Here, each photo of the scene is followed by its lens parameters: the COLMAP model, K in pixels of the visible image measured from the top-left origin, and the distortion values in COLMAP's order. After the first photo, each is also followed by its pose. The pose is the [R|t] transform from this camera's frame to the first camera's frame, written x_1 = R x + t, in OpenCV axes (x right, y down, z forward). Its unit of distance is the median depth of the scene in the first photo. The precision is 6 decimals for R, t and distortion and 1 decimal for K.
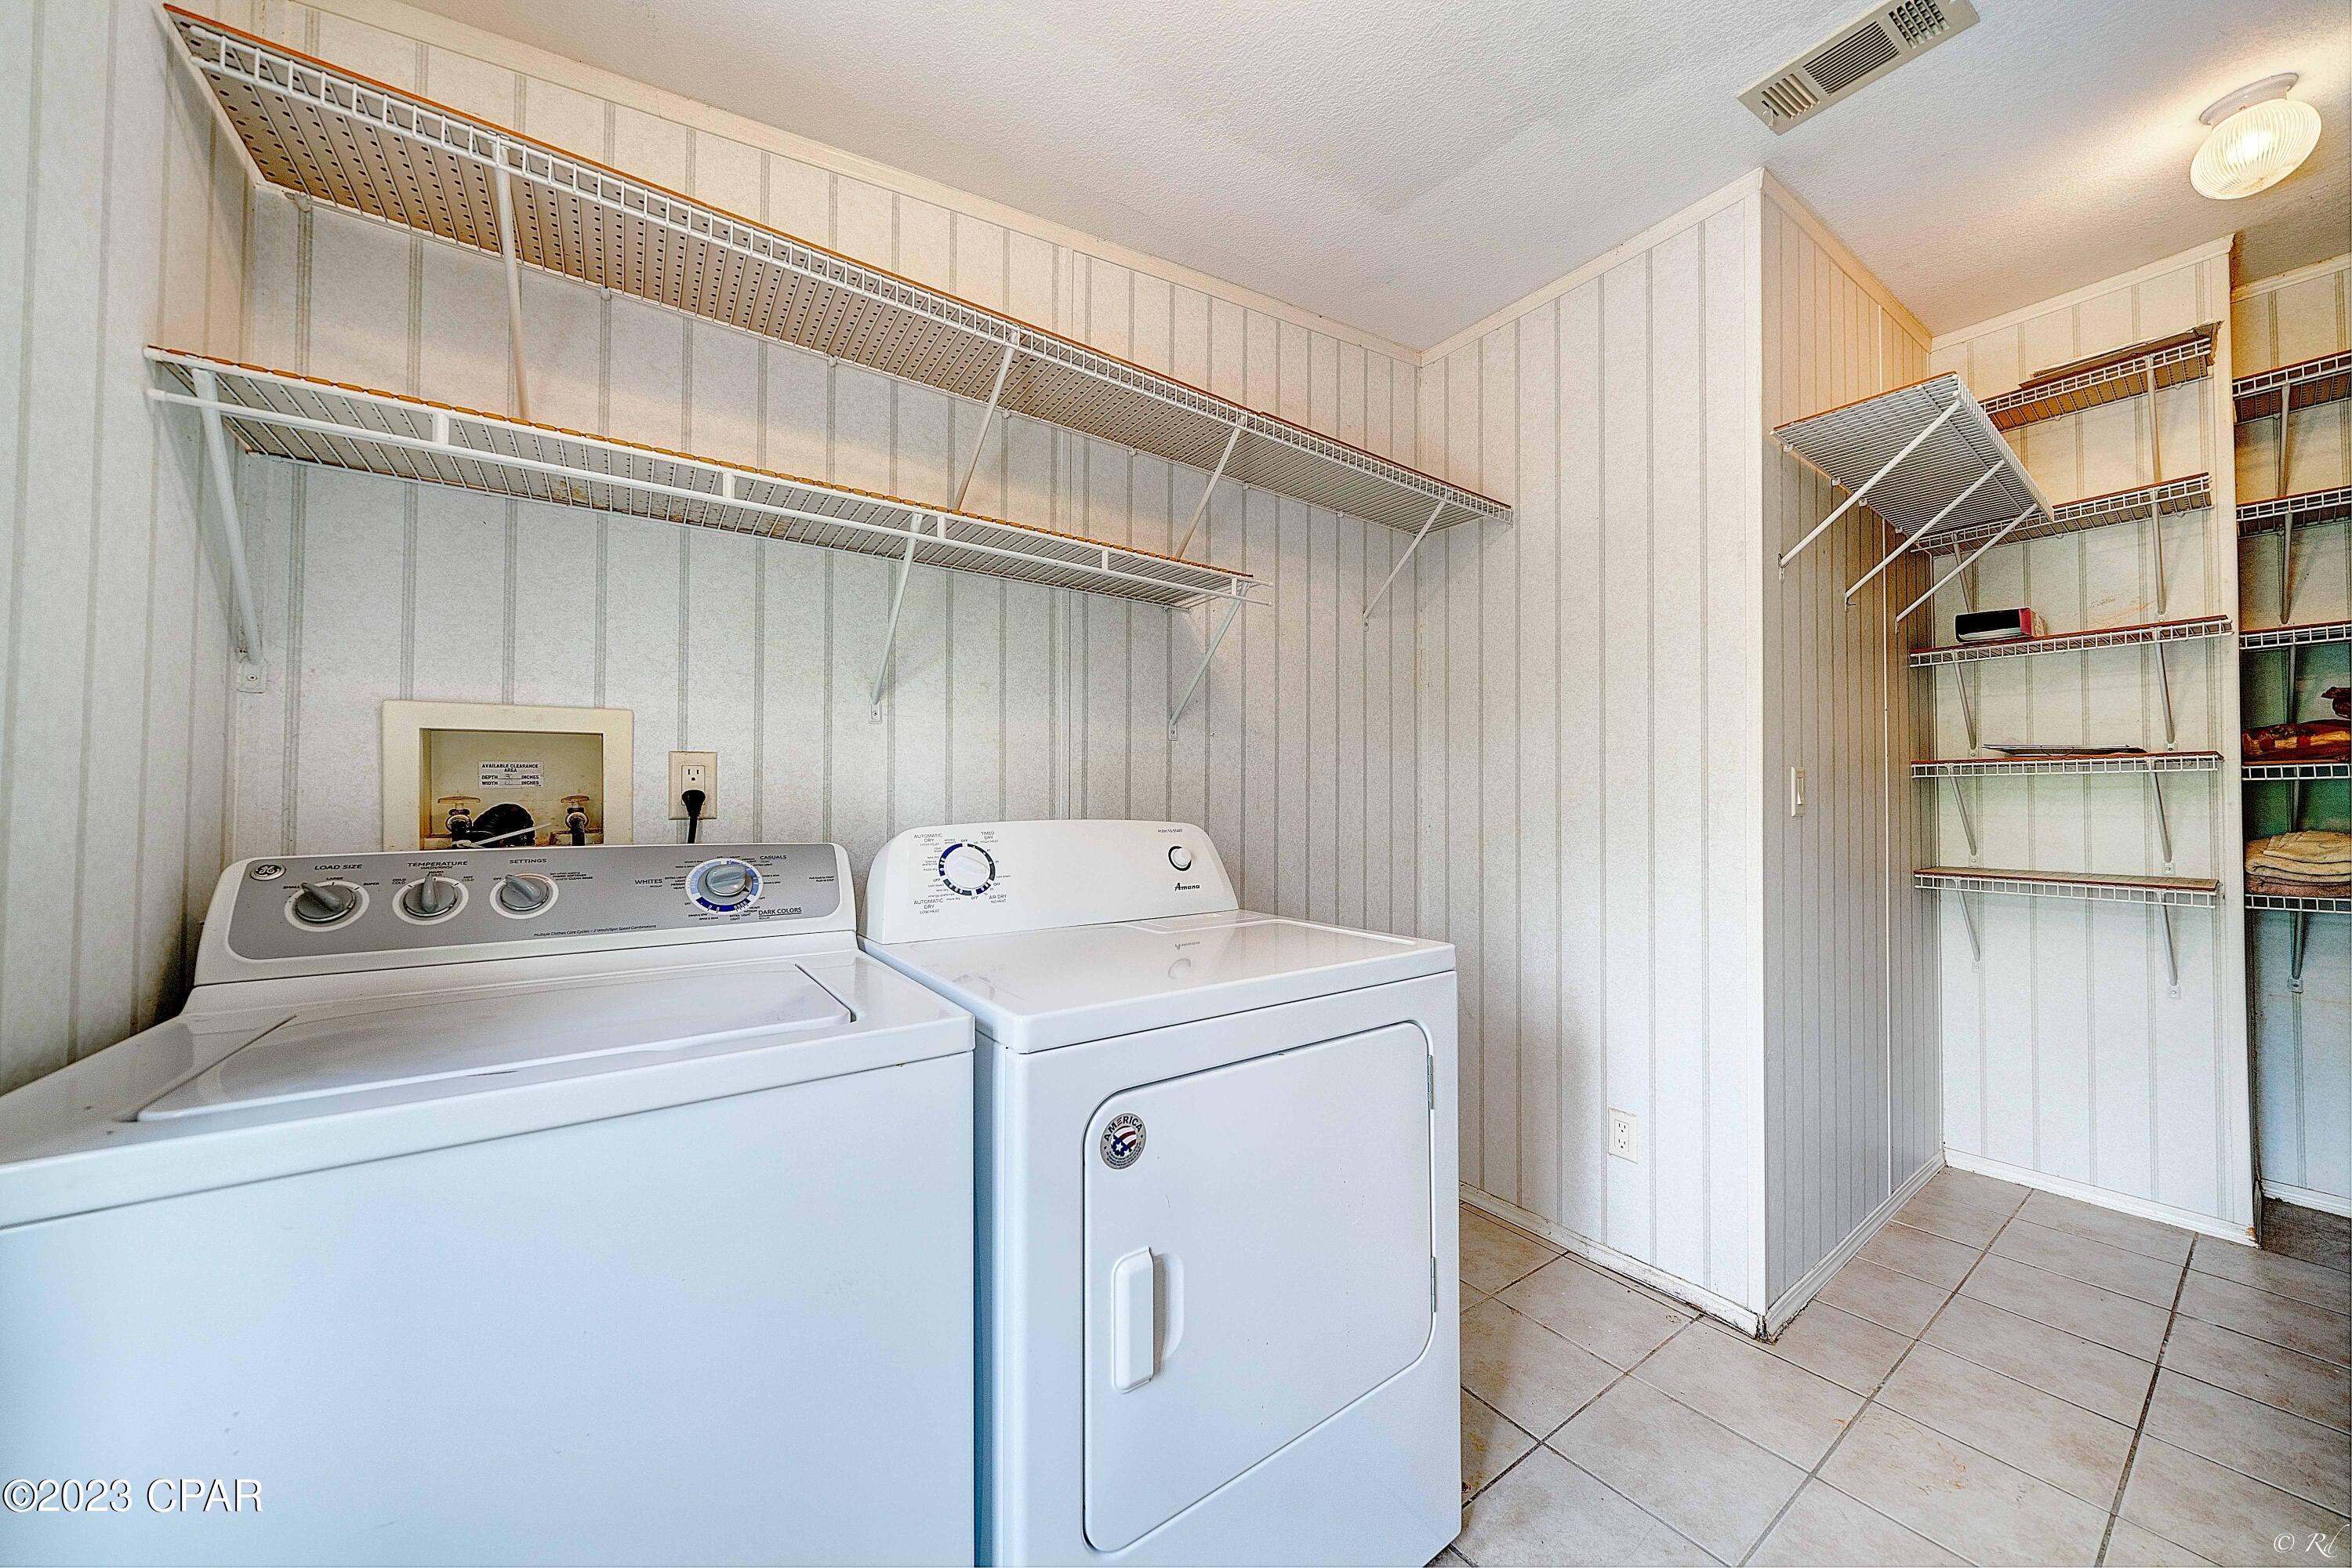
lens RADIAL K [[809.7, 0, 1183.8], [0, 809.7, 792.2], [0, 0, 1]] dist [-0.002444, 0.000282]
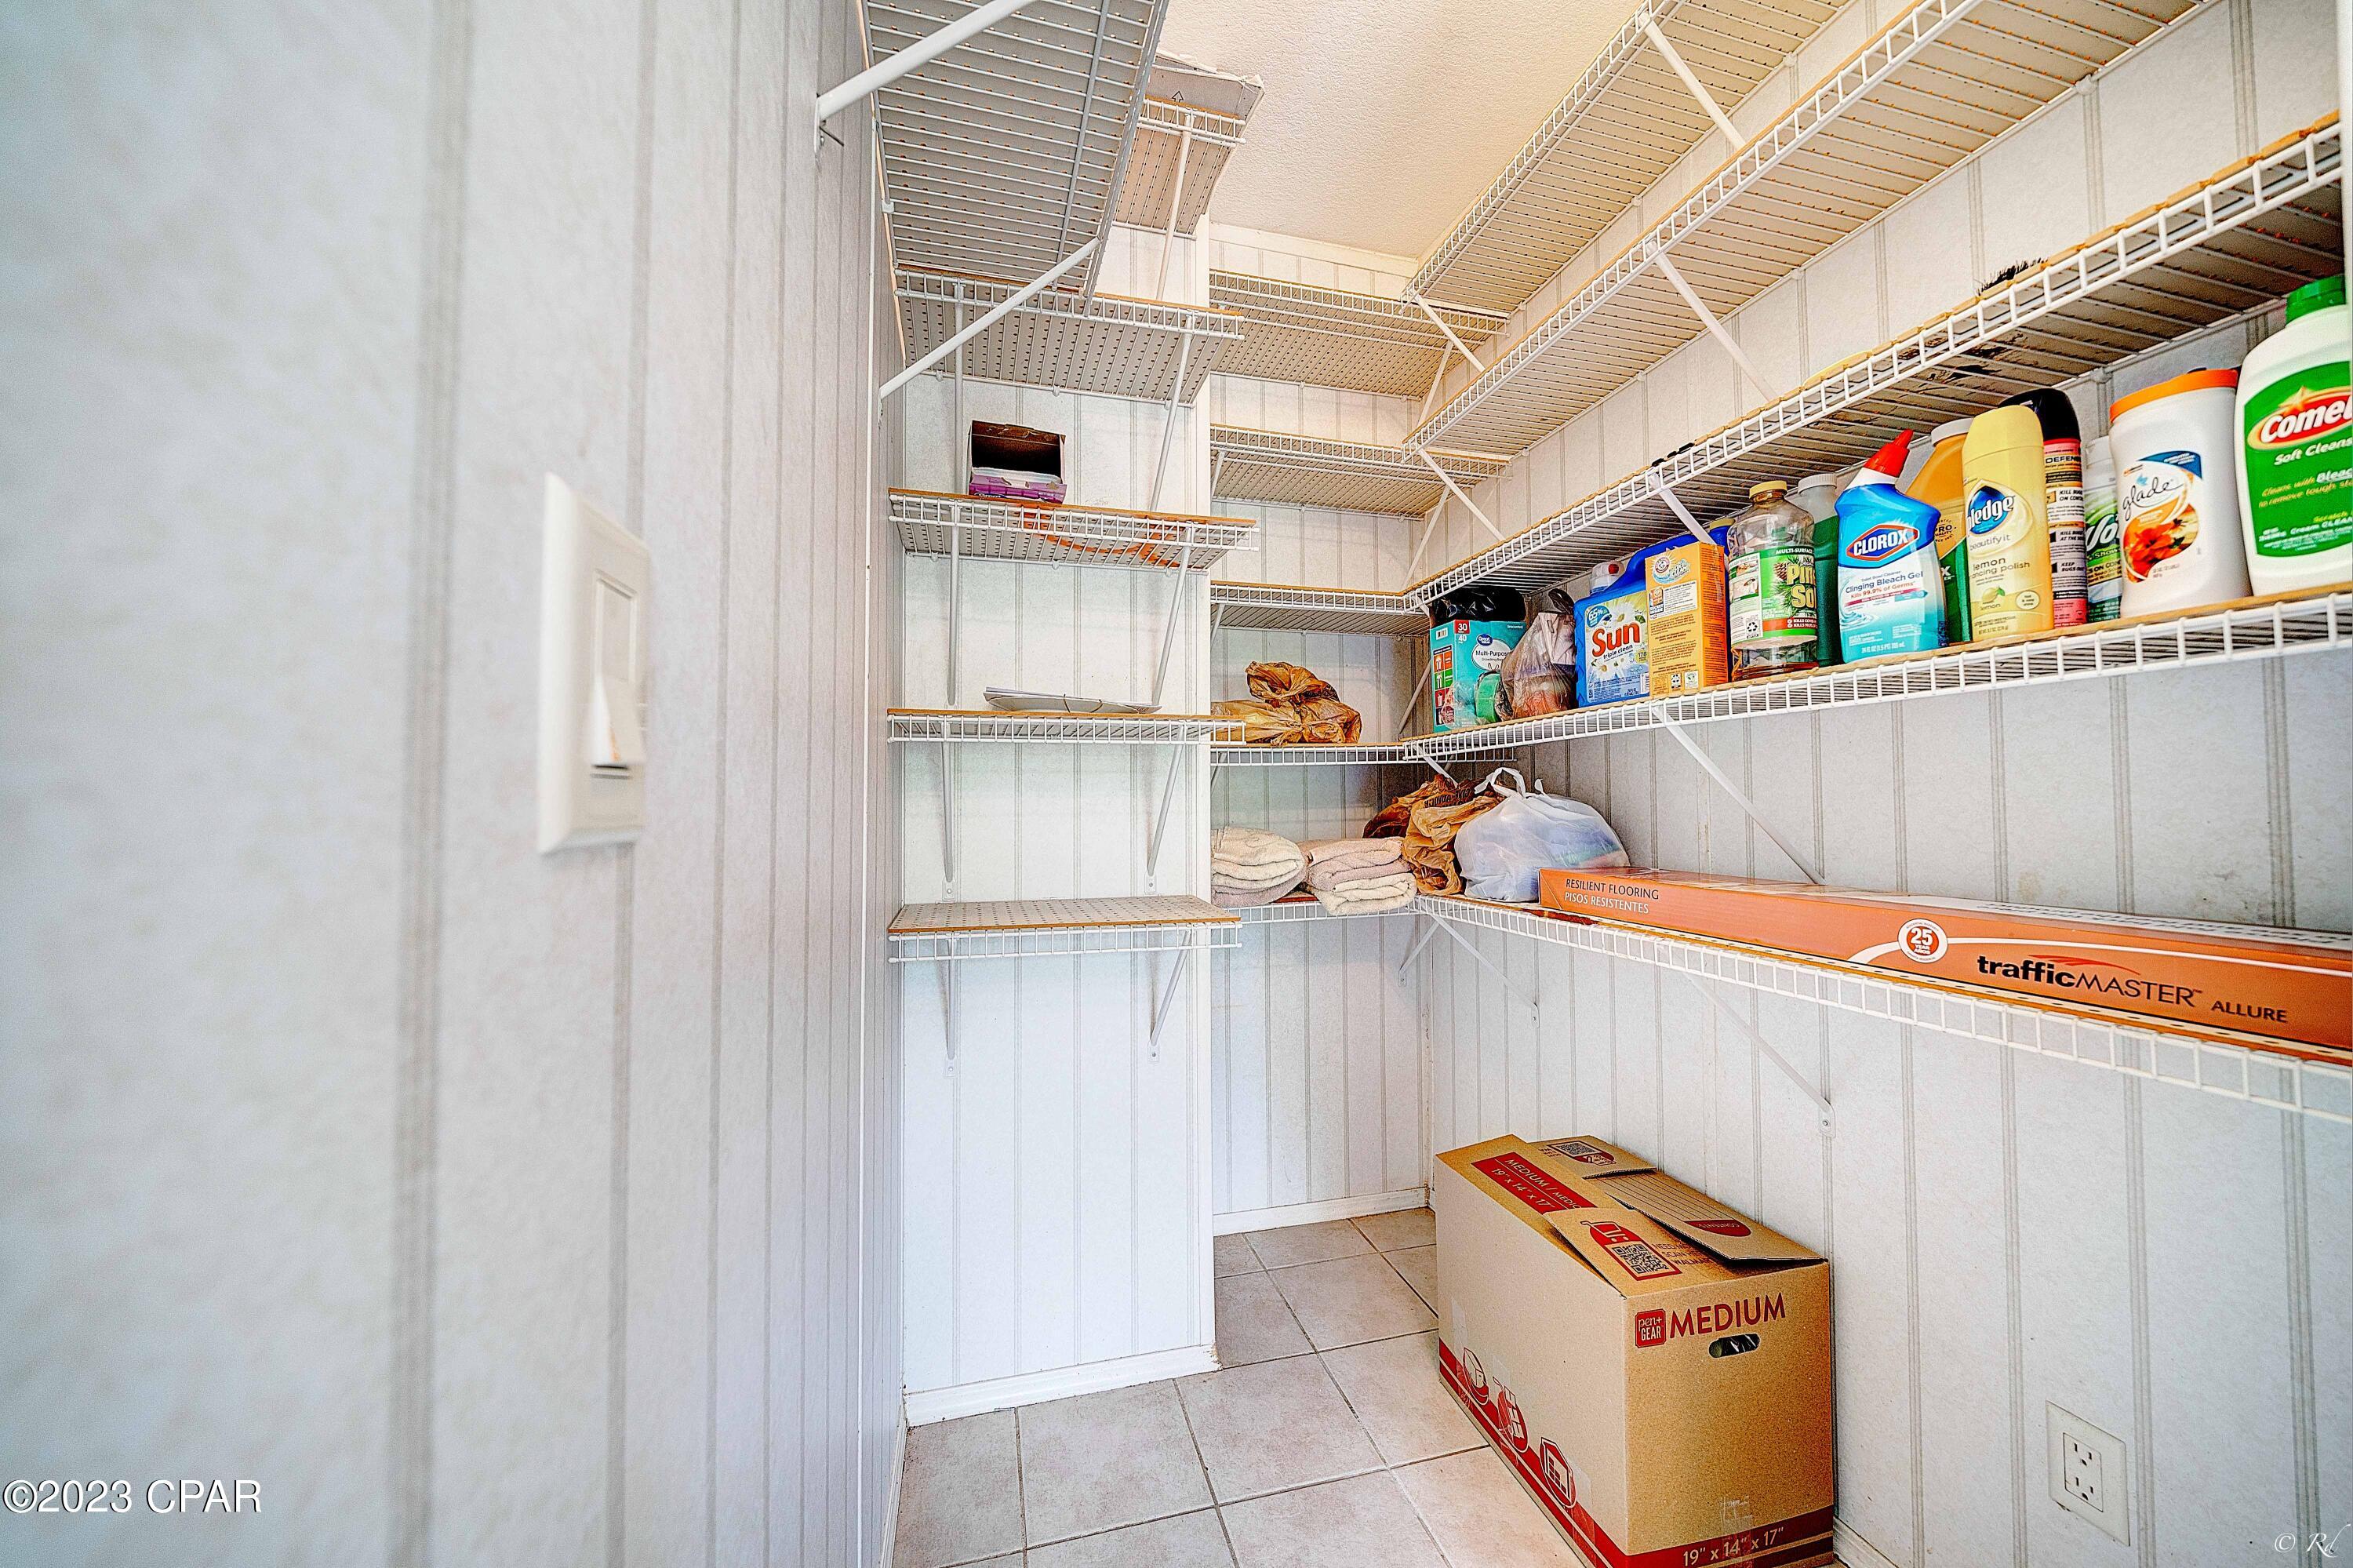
lens RADIAL K [[810.0, 0, 1179.5], [0, 810.0, 782.6], [0, 0, 1]] dist [-0.002444, 0.000282]
pose [[0.503253, 0.018177, 0.863948, 0.579523], [-0.007908, 0.999834, -0.016429, 0.013917], [-0.864103, 0.001436, 0.503313, 0.587674]]
